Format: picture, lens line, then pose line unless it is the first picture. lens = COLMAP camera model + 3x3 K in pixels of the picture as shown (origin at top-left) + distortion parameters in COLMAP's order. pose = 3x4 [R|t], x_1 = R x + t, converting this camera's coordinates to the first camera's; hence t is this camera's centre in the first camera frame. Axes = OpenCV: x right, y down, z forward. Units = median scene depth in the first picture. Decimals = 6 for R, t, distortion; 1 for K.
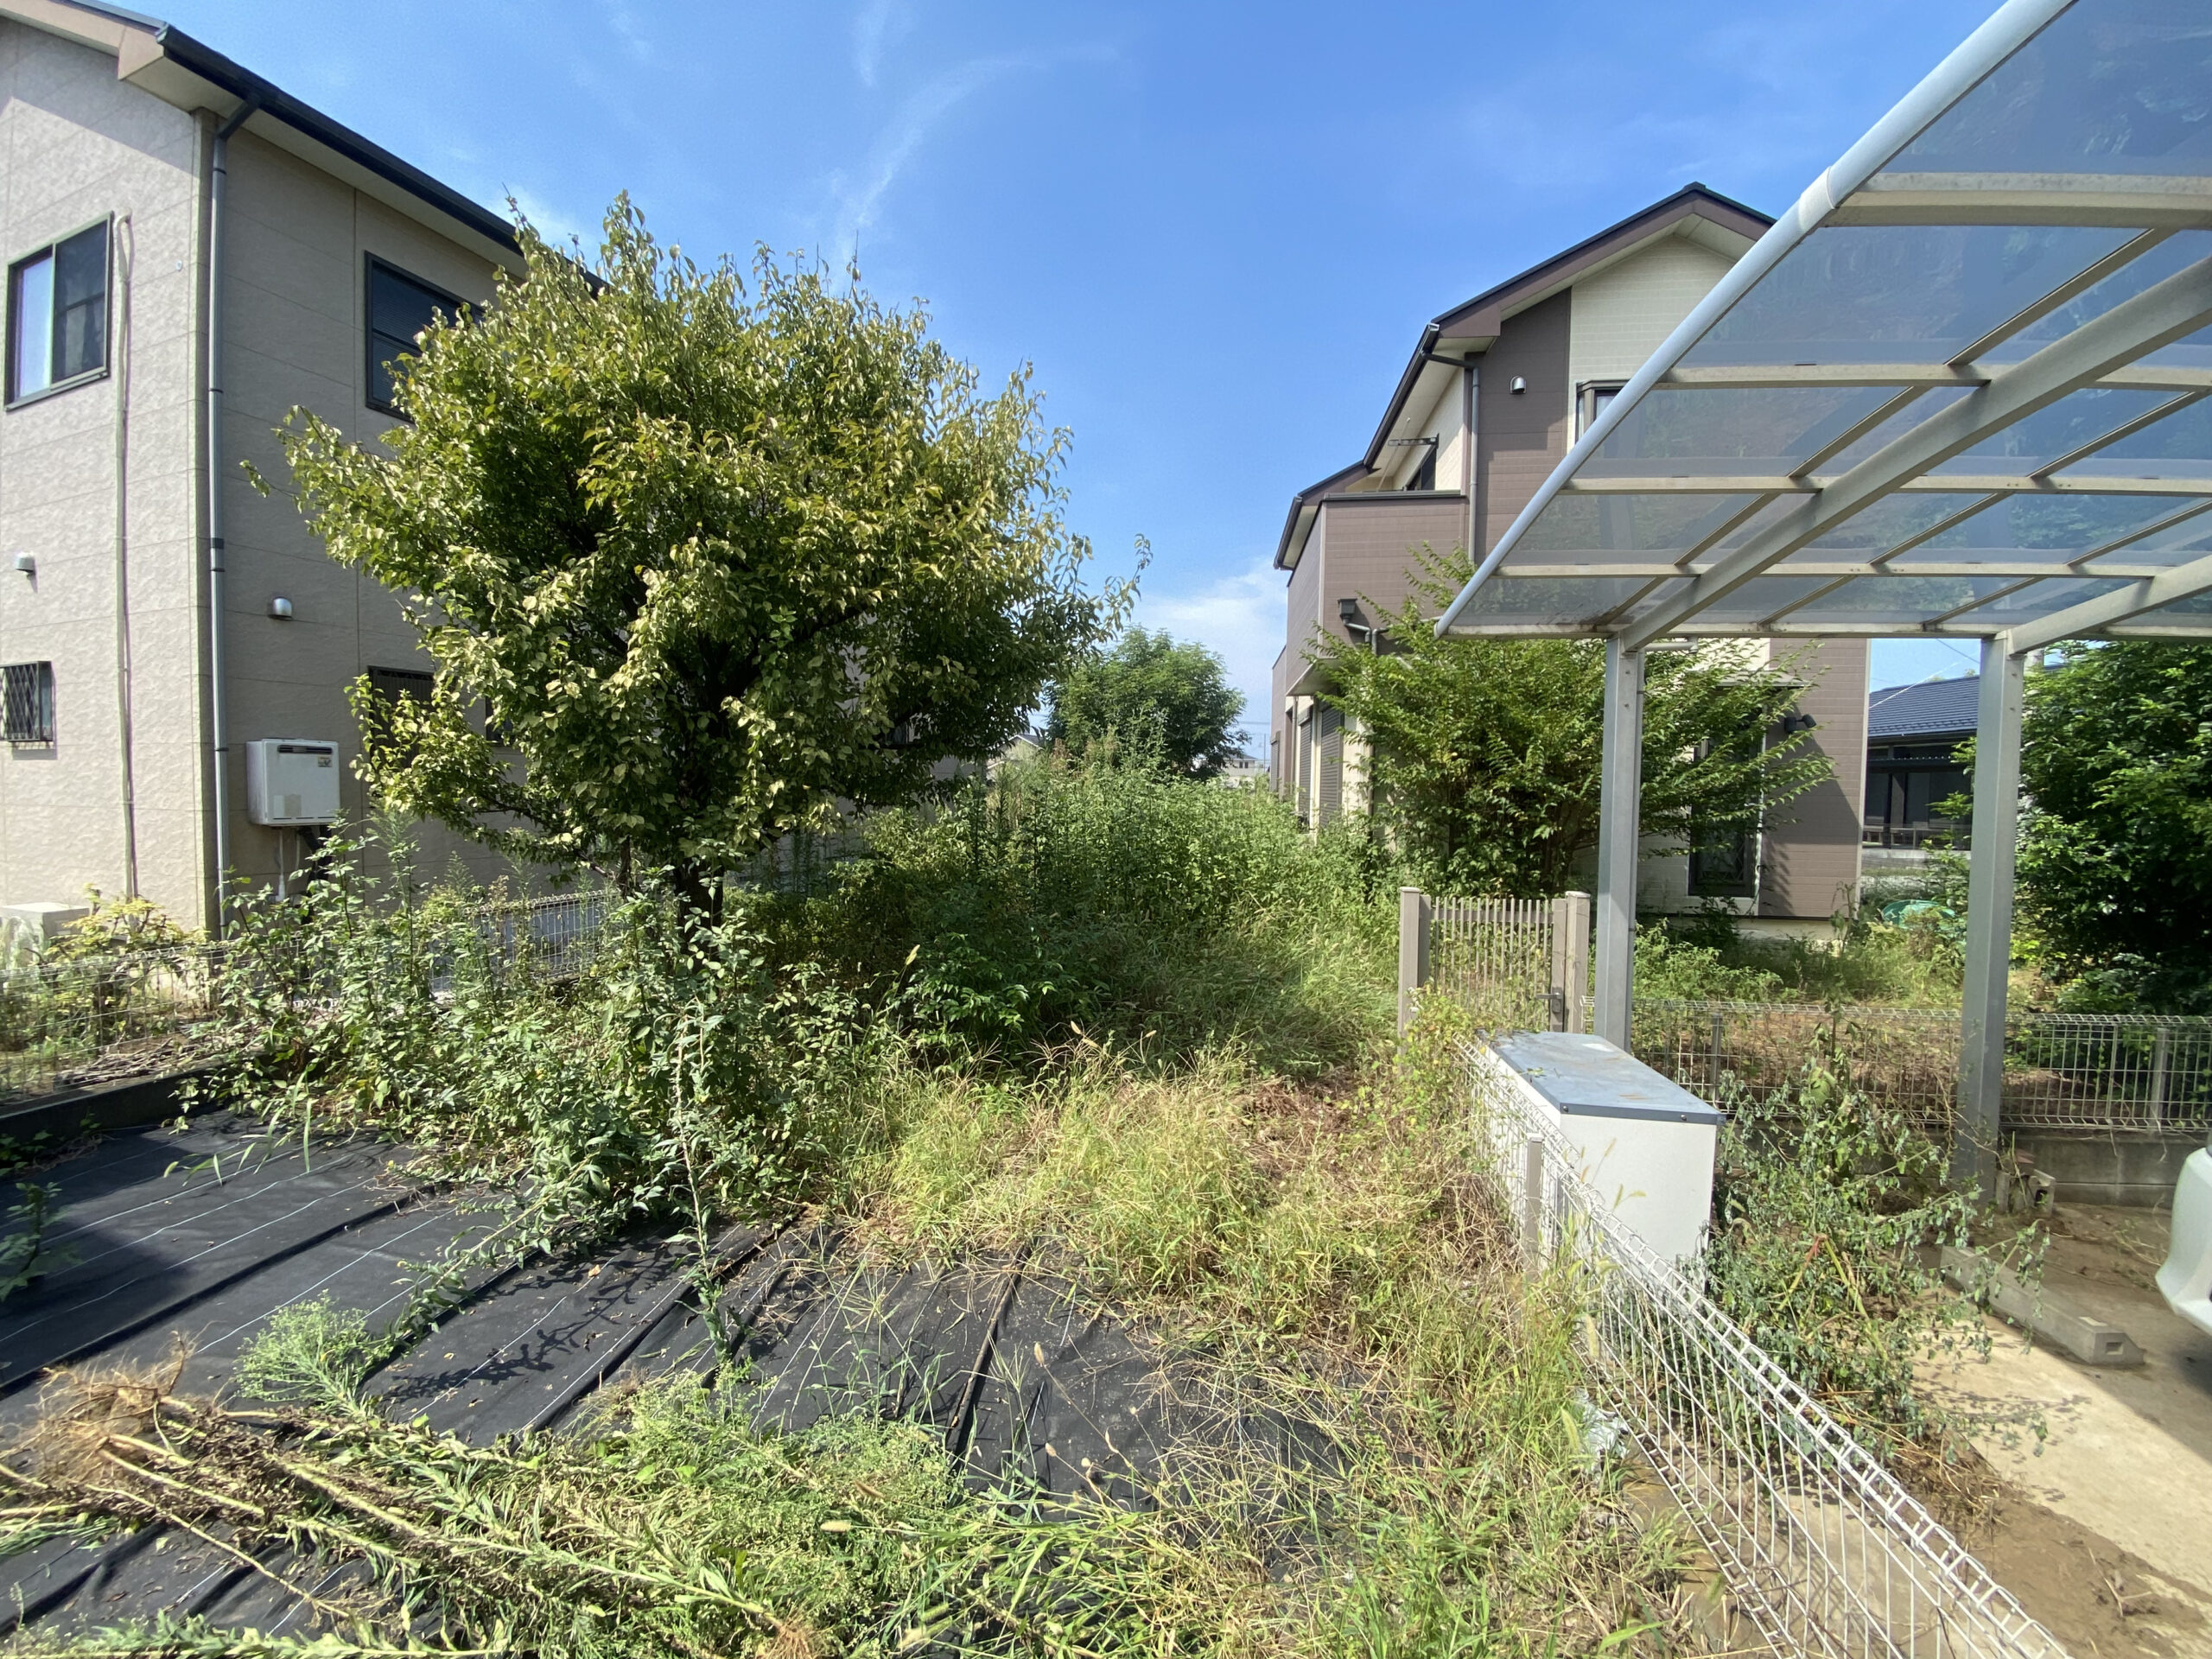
lens RADIAL K [[878.1, 0, 1098.8], [0, 878.1, 831.6], [0, 0, 1]] dist [-0.001196, -0.000384]
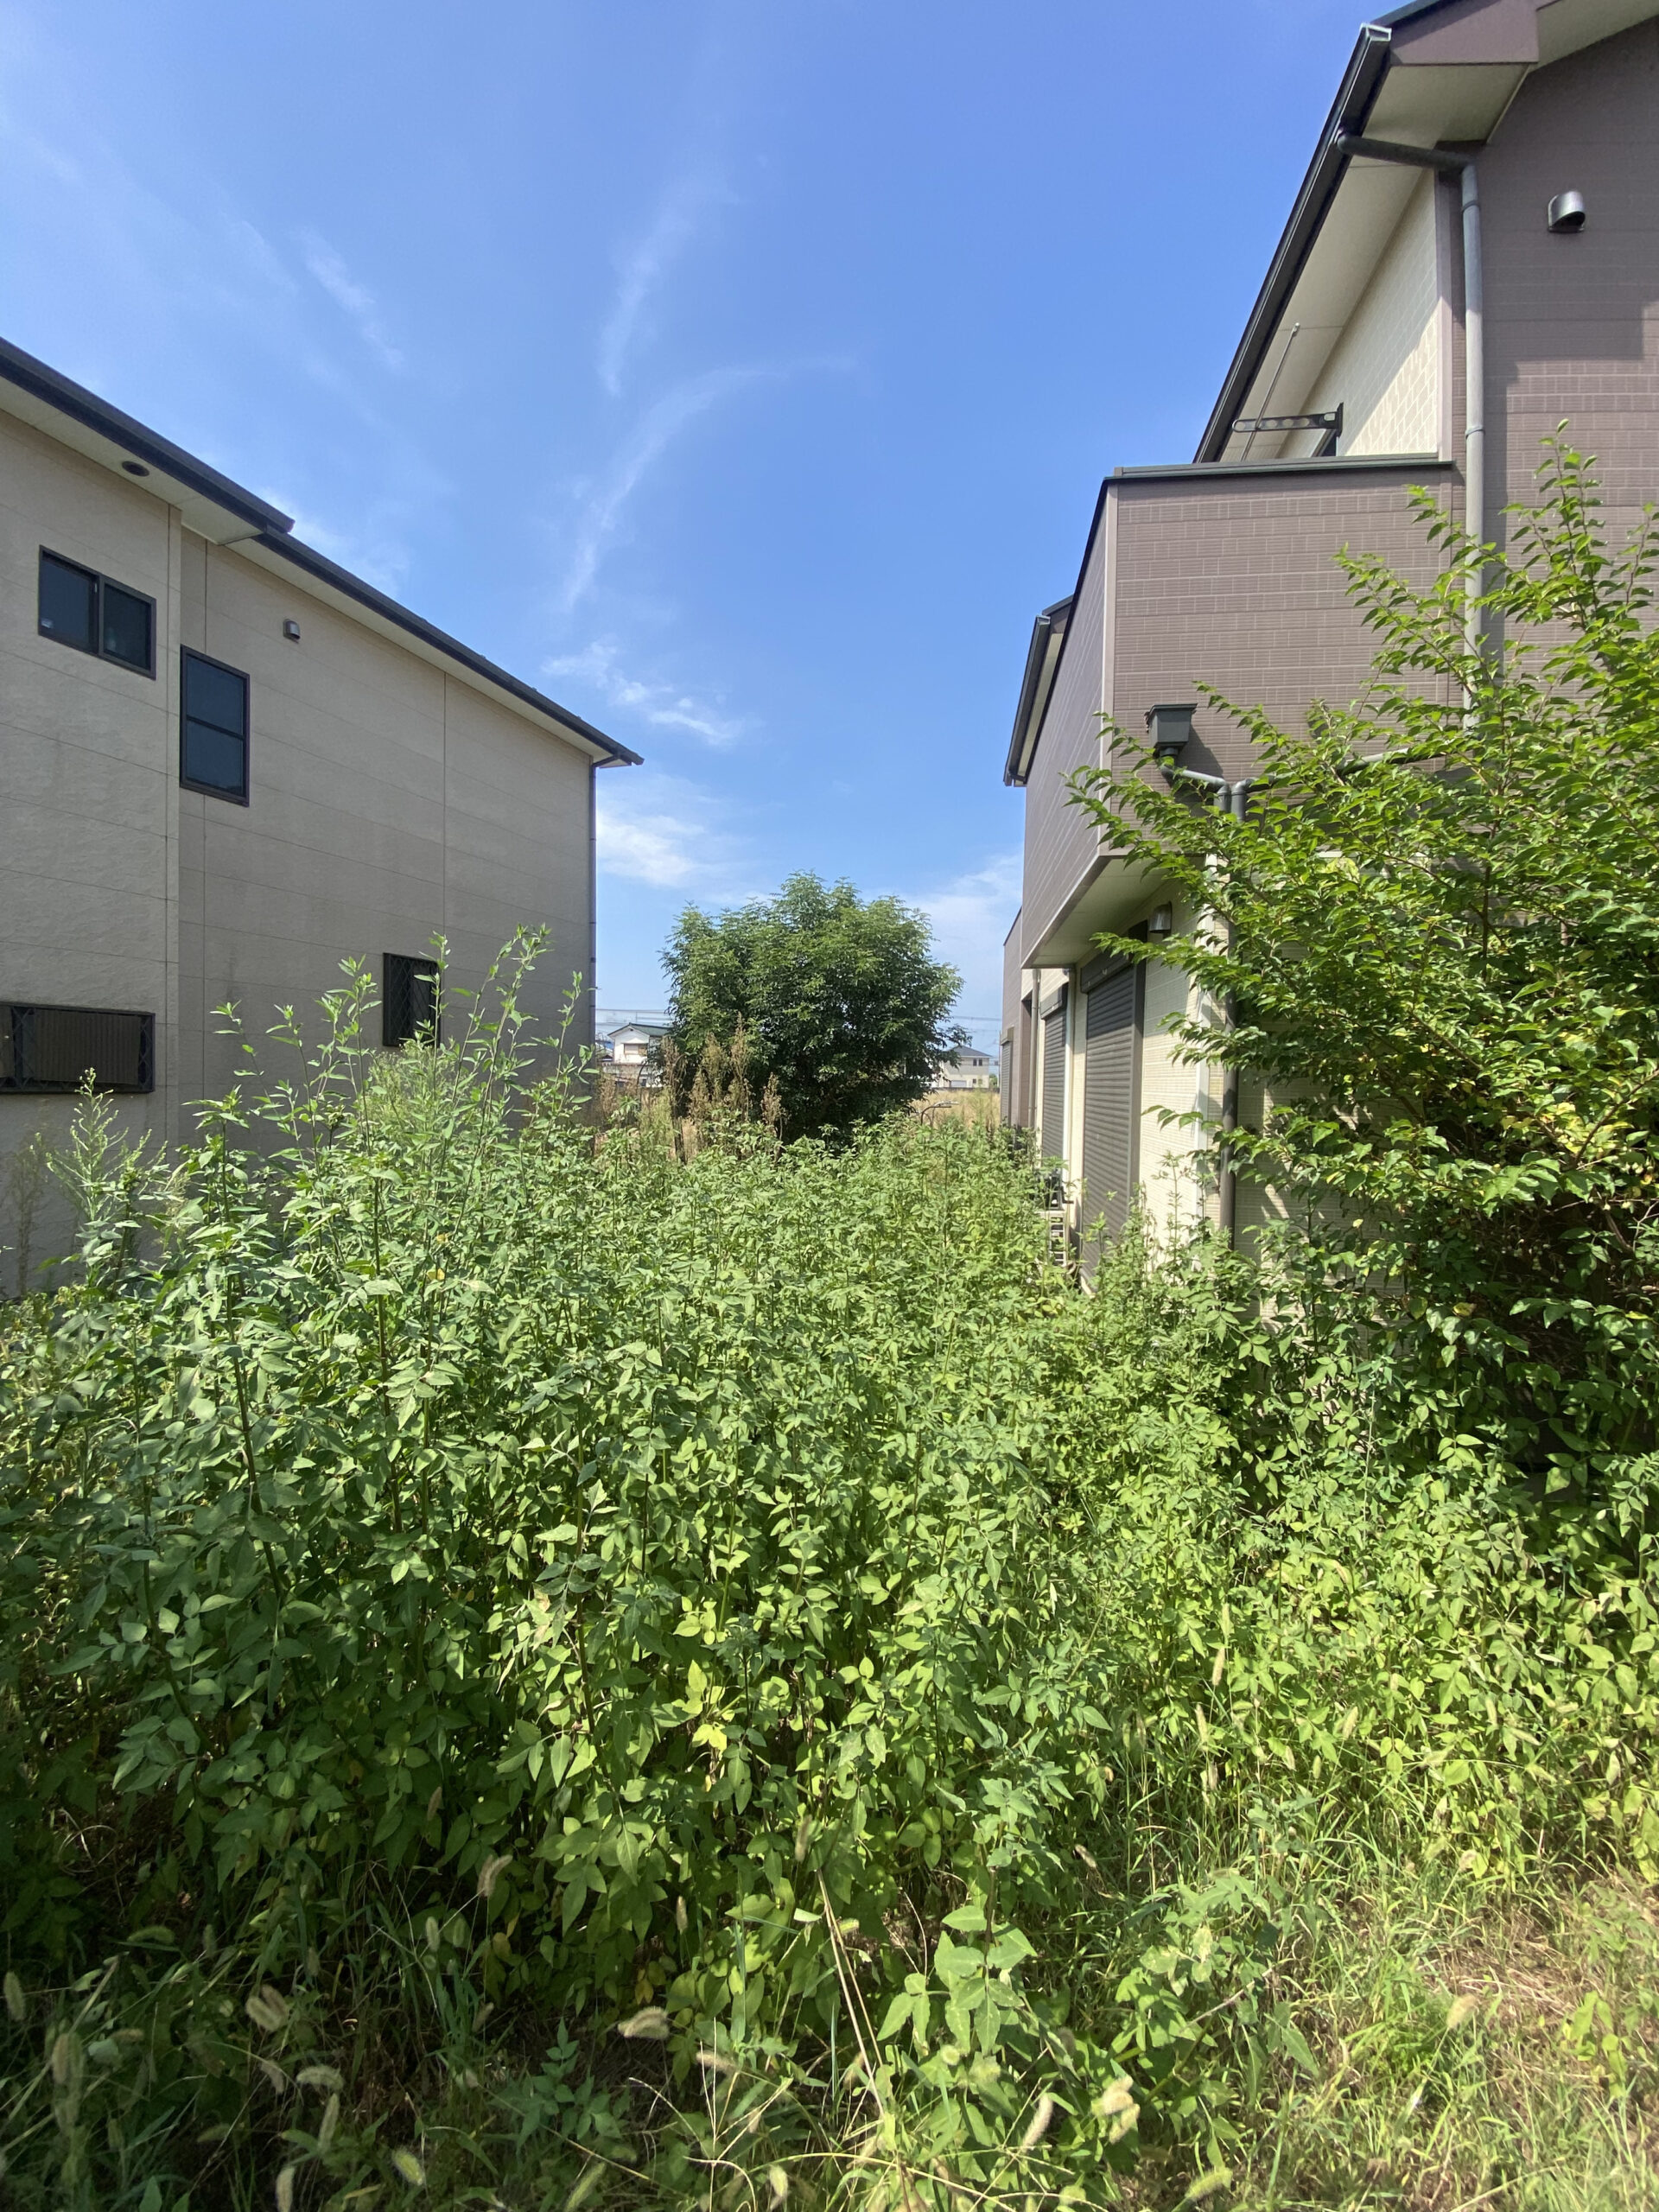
lens RADIAL K [[878.1, 0, 830.2], [0, 878.1, 1096.5], [0, 0, 1]] dist [-0.001196, -0.000384]
pose [[0.999964, 0.003414, -0.007808, 0.100618], [-0.003657, 0.999503, -0.031319, -0.055112], [0.007697, 0.031346, 0.999479, 0.462253]]
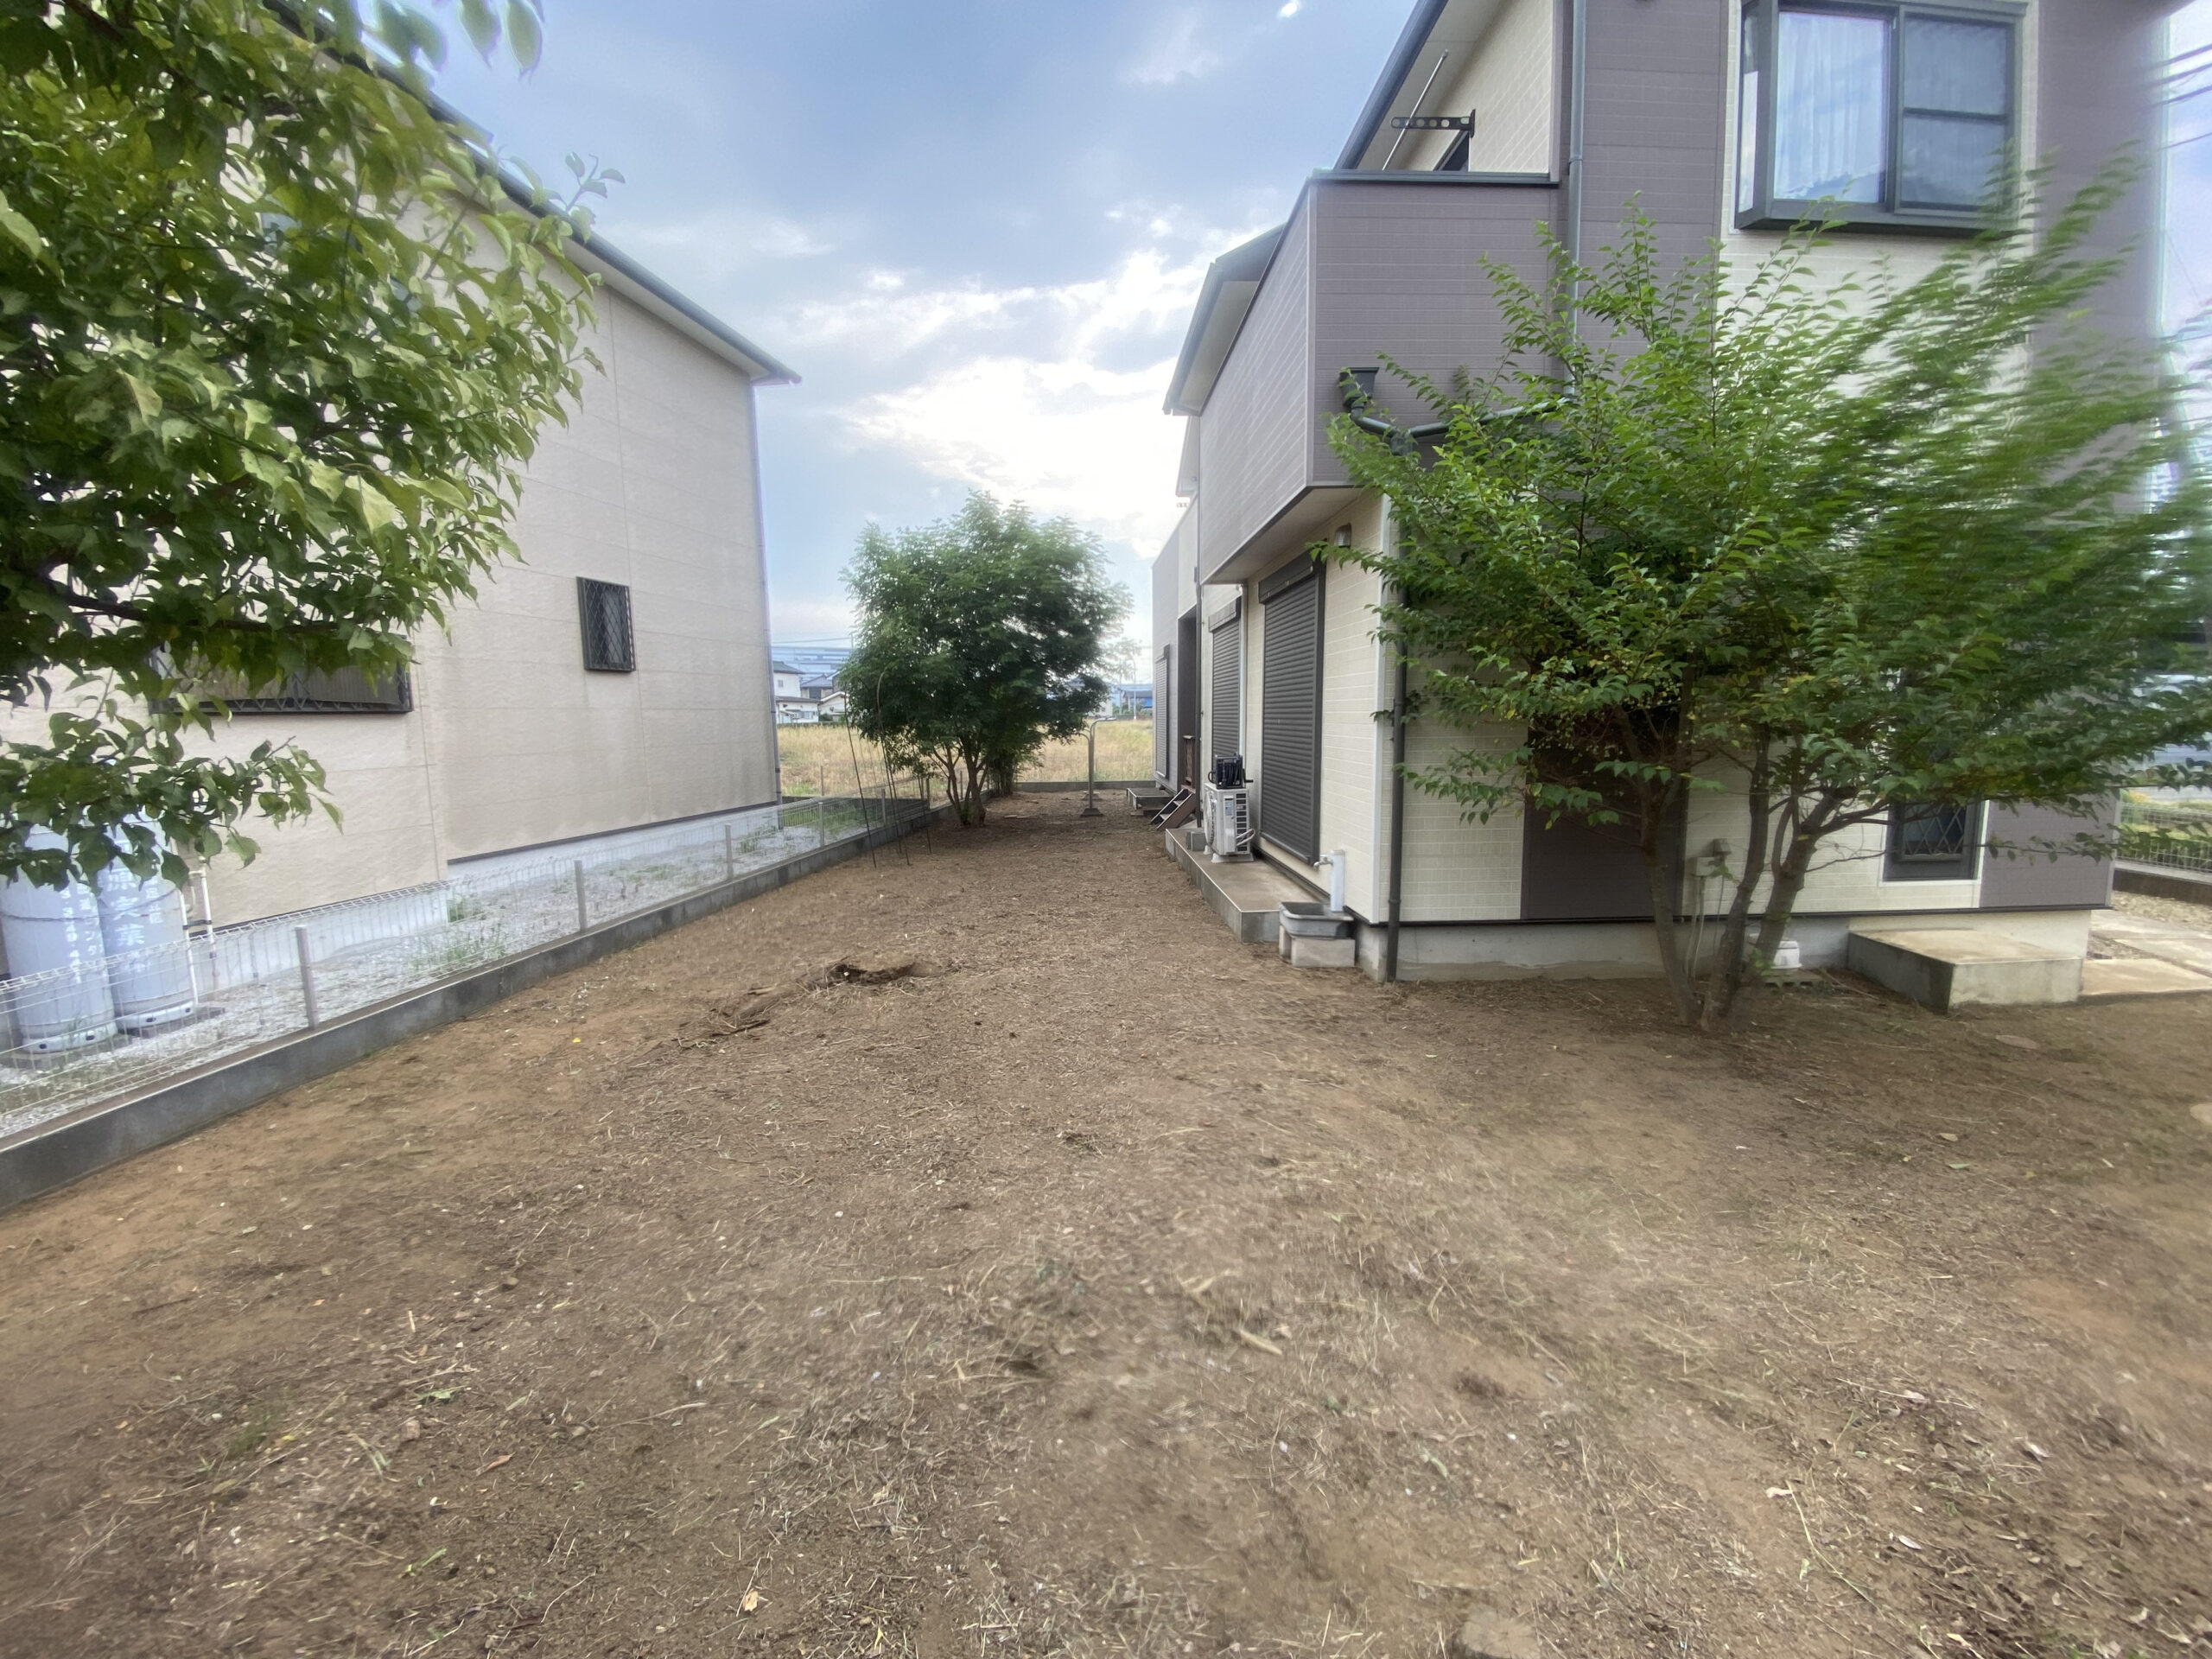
lens RADIAL K [[878.1, 0, 1098.8], [0, 878.1, 831.6], [0, 0, 1]] dist [-0.001196, -0.000384]
pose [[0.984163, -0.055604, 0.168317, 0.016454], [0.041445, 0.995390, 0.086497, -0.029049], [-0.172351, -0.078152, 0.981930, 0.371897]]
